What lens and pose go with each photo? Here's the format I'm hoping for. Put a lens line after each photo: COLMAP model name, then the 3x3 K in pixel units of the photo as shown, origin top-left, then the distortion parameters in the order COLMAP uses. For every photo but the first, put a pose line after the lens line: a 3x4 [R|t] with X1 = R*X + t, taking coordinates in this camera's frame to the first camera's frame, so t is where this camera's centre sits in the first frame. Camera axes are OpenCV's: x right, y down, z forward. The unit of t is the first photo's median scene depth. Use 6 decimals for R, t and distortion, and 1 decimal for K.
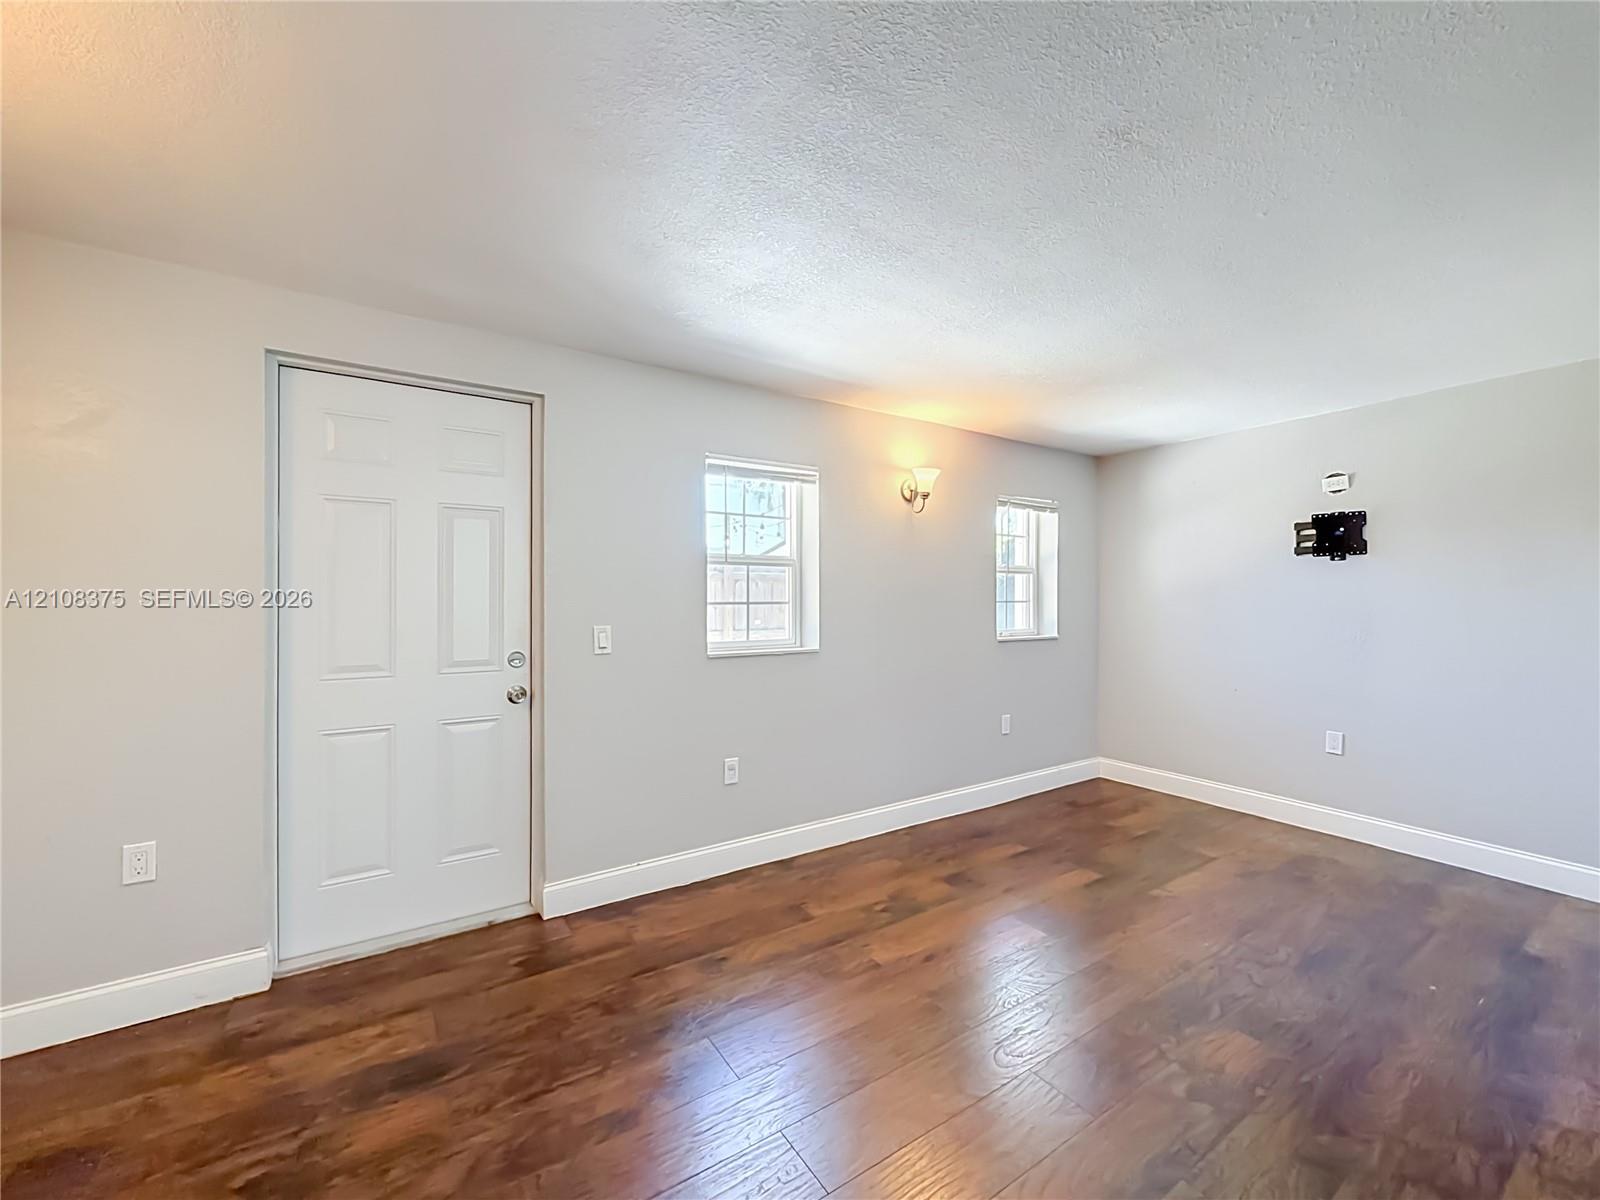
lens RADIAL K [[656.3, 0, 801.7], [0, 656.3, 599.5], [0, 0, 1]] dist [-0.000088, 0.000030]
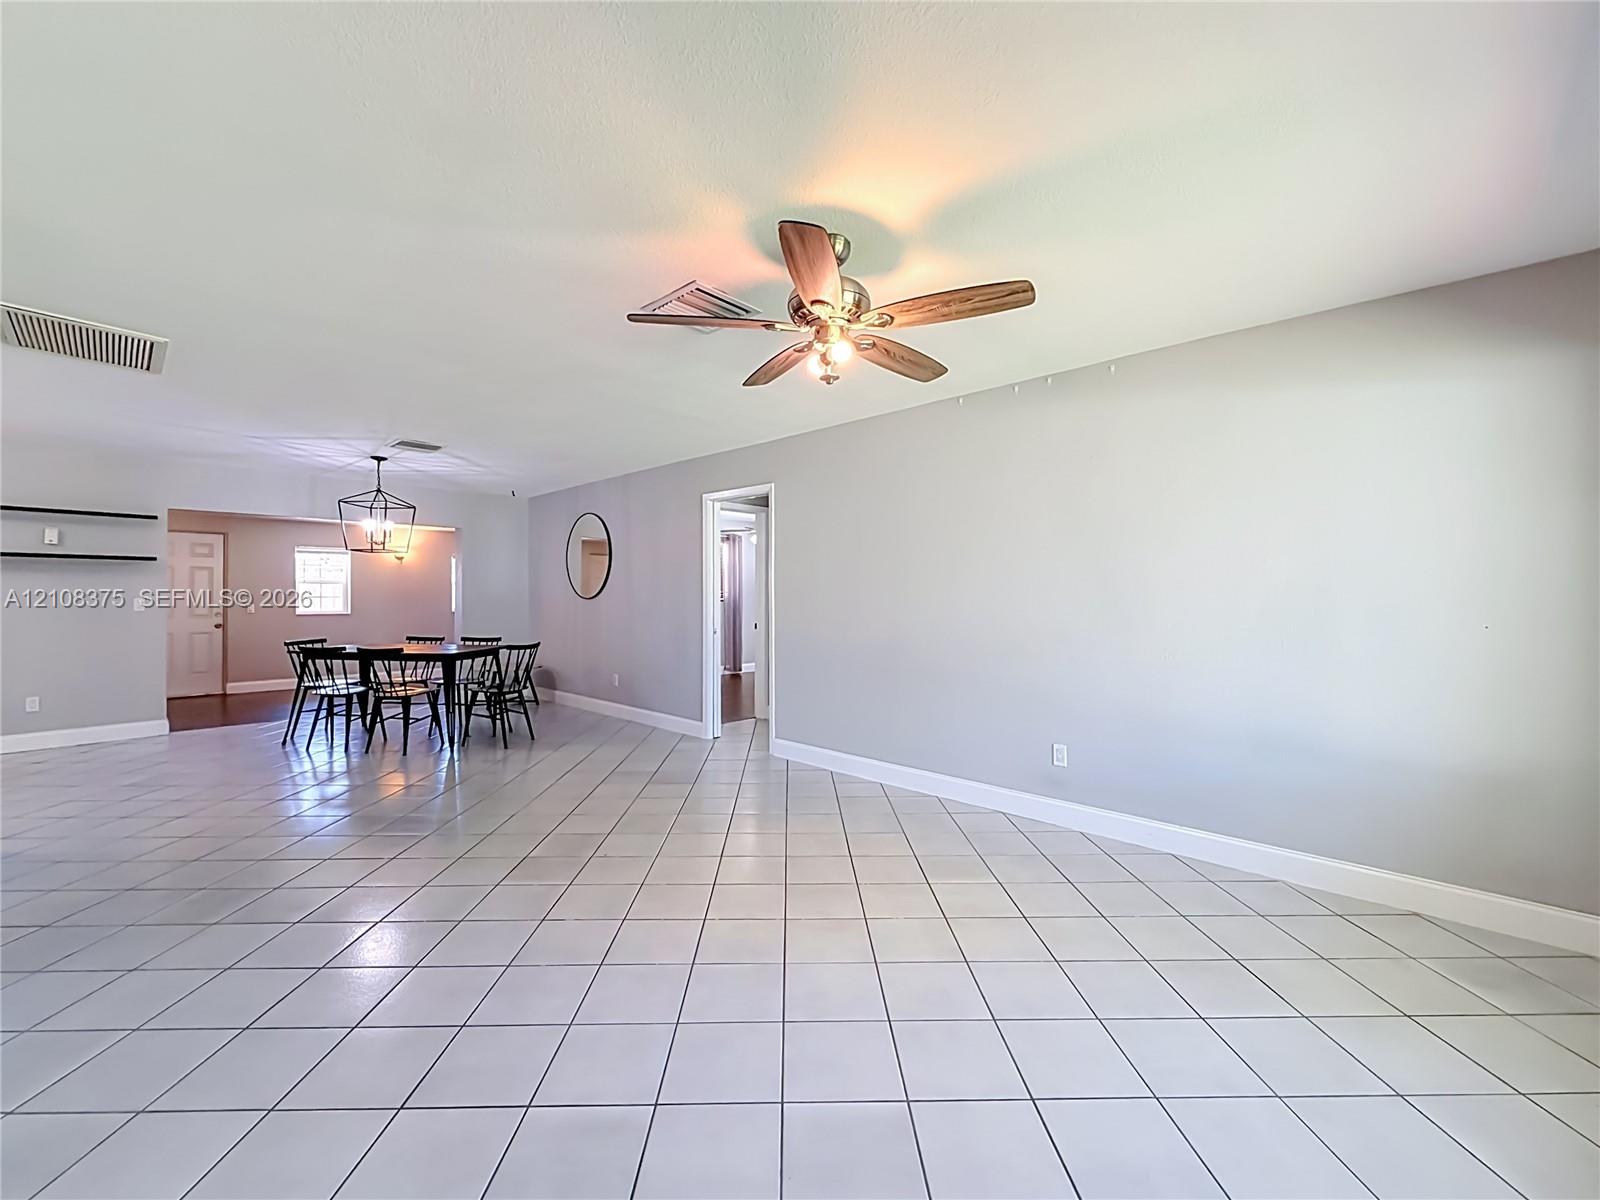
lens RADIAL K [[656.3, 0, 801.9], [0, 656.3, 594.6], [0, 0, 1]] dist [-0.000088, 0.000030]
pose [[0.999998, 0.000482, -0.002120, 2.406046], [-0.000497, 0.999976, -0.006955, 0.015996], [0.002117, 0.006956, 0.999974, -2.190470]]
